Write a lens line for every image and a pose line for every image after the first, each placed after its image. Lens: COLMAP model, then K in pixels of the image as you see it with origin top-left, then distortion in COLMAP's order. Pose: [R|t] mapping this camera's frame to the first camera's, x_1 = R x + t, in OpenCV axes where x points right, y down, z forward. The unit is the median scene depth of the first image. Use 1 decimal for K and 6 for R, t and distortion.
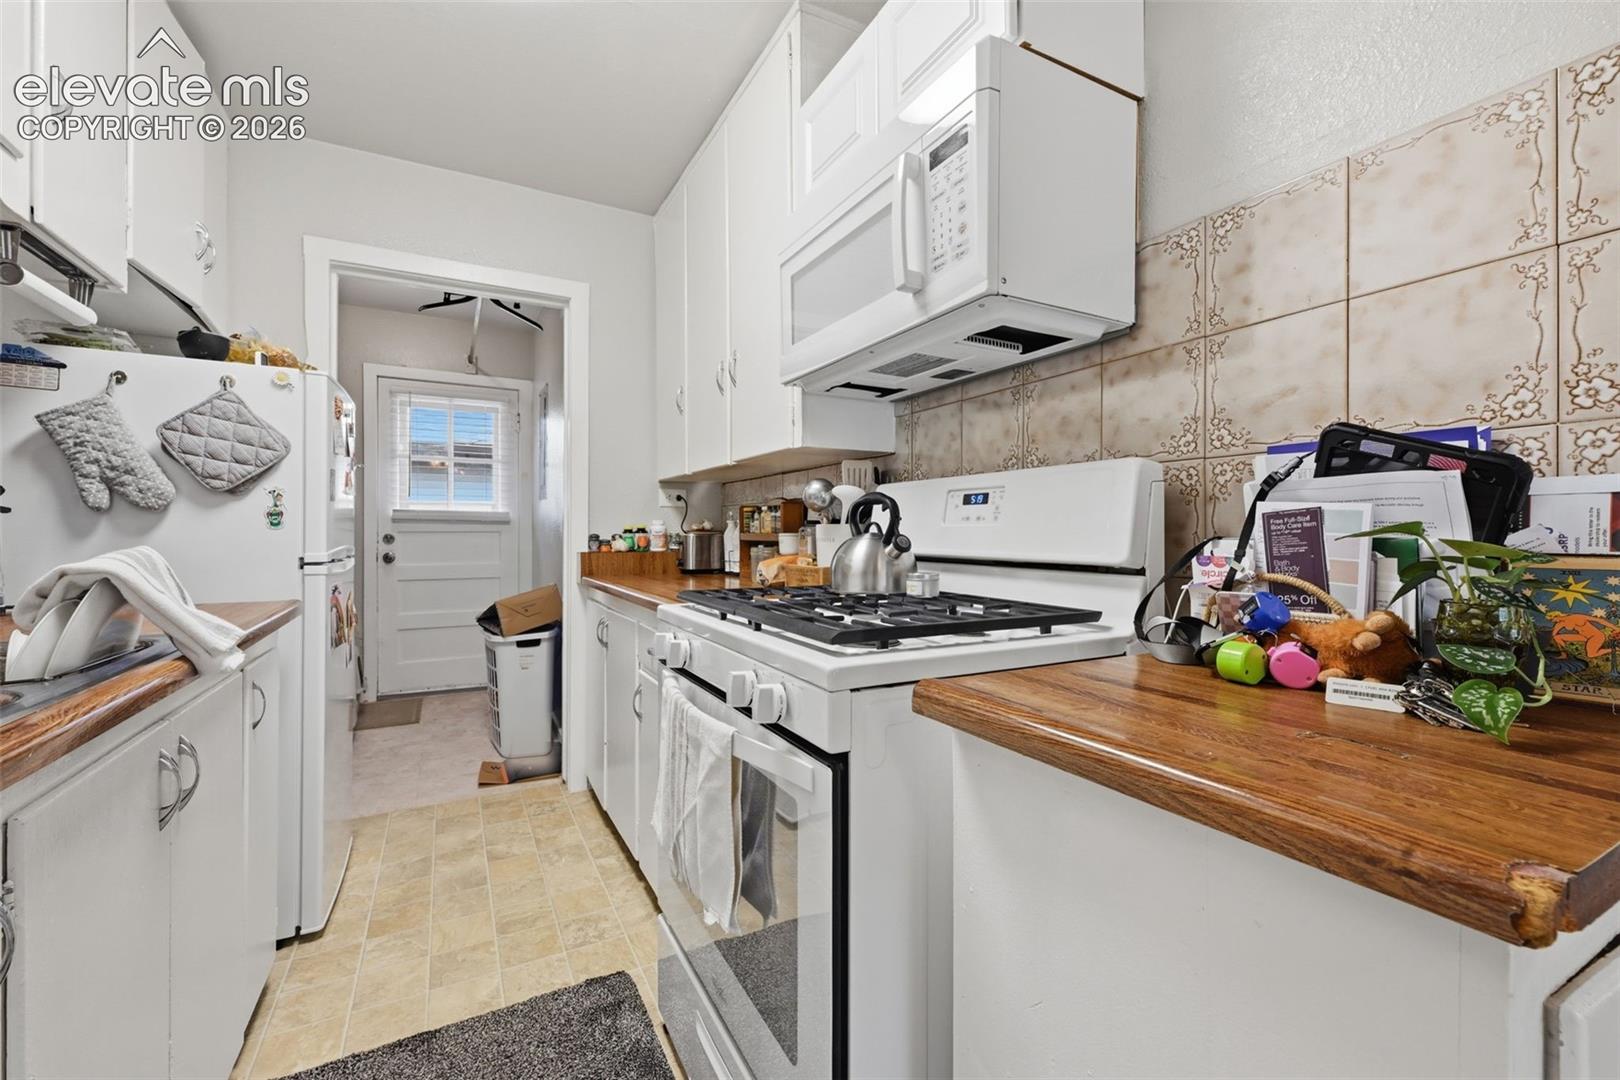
lens RADIAL K [[669.3, 0, 813.2], [0, 669.3, 533.9], [0, 0, 1]] dist [-0.000153, 0.000191]
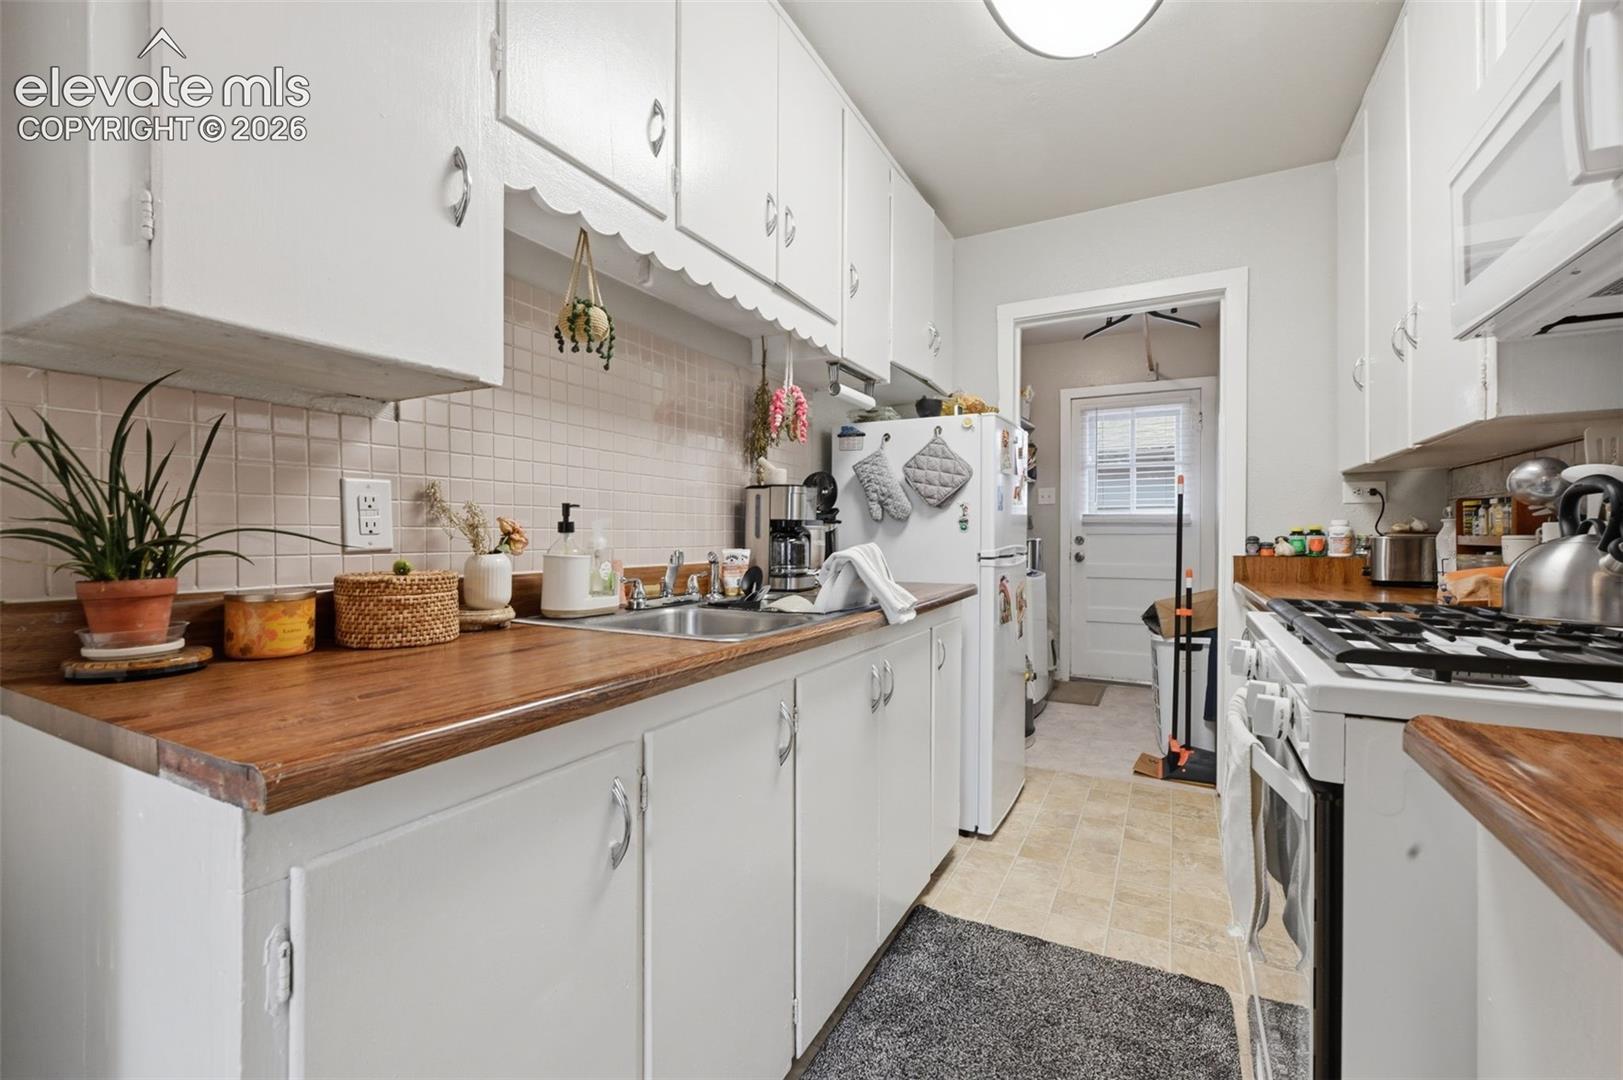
lens RADIAL K [[667.8, 0, 813.7], [0, 667.8, 538.3], [0, 0, 1]] dist [0.000334, 0.000173]
pose [[0.558237, 0.003833, -0.829673, 0.160395], [-0.001174, 0.999992, 0.003830, 0.000253], [0.829681, -0.001164, 0.558237, -0.025681]]
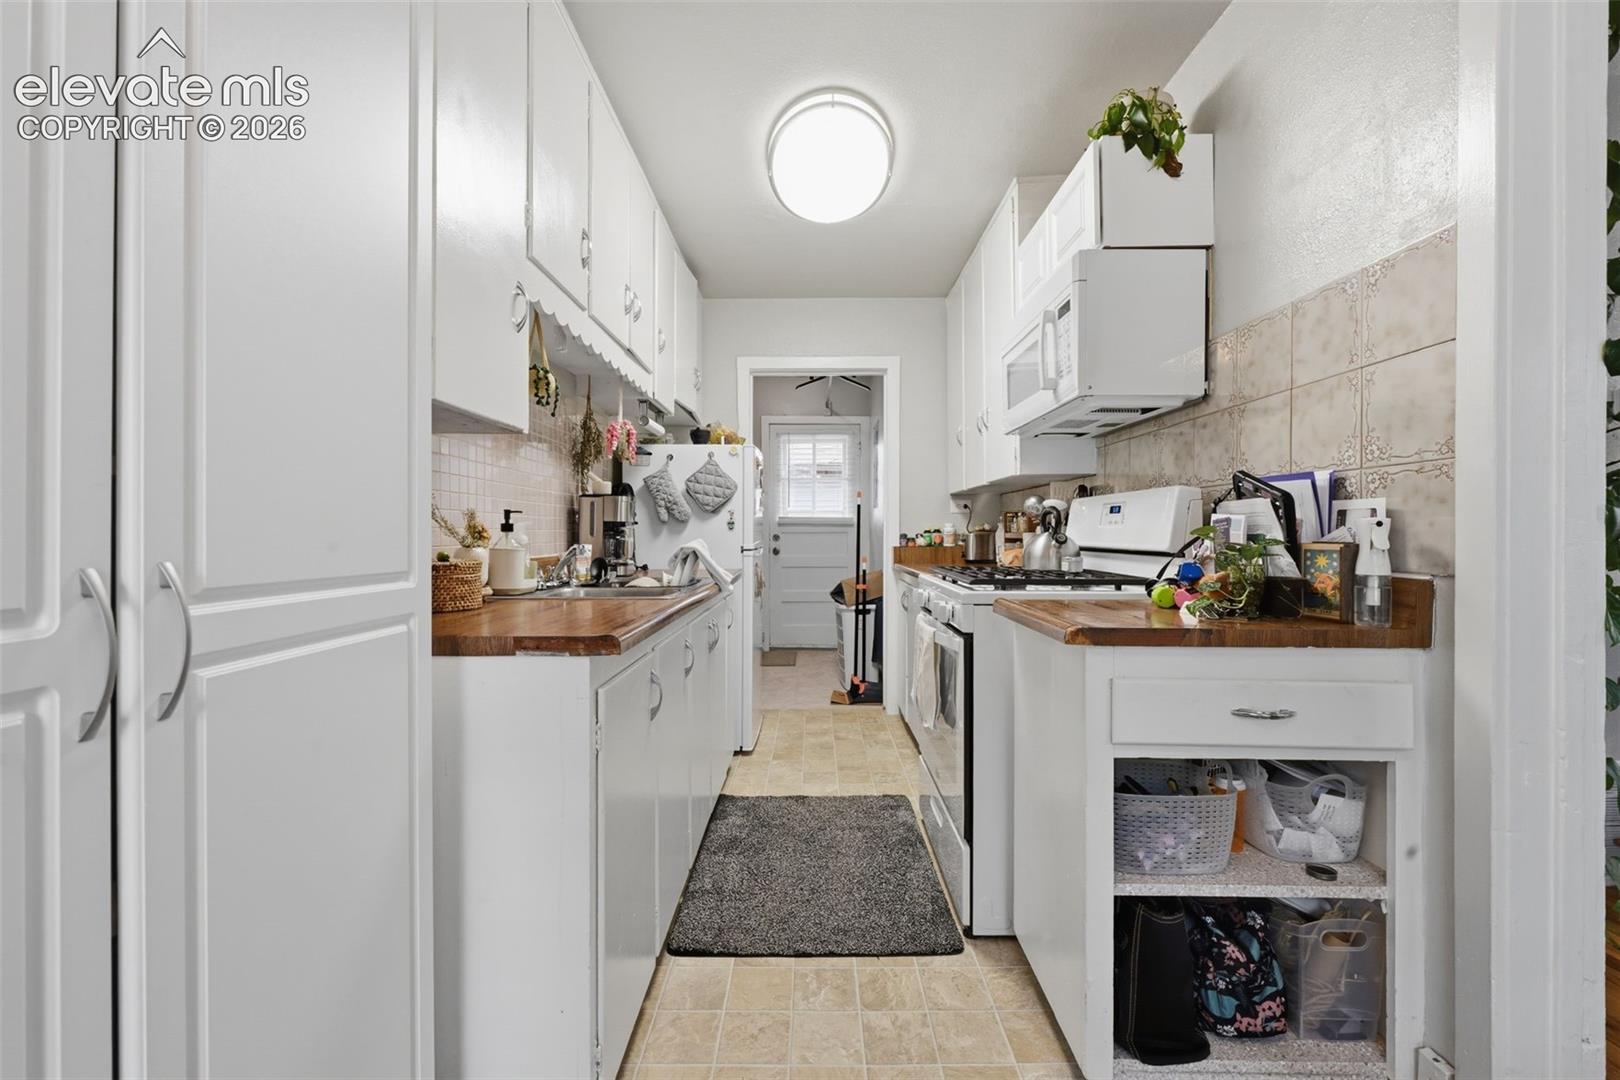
lens RADIAL K [[637.8, 0, 806.9], [0, 637.8, 535.3], [0, 0, 1]] dist [0.000447, 0.000120]
pose [[0.872922, -0.000947, -0.487858, 0.242973], [0.001873, 0.999997, 0.001410, 0.002152], [0.487856, -0.002144, 0.872922, -0.437731]]
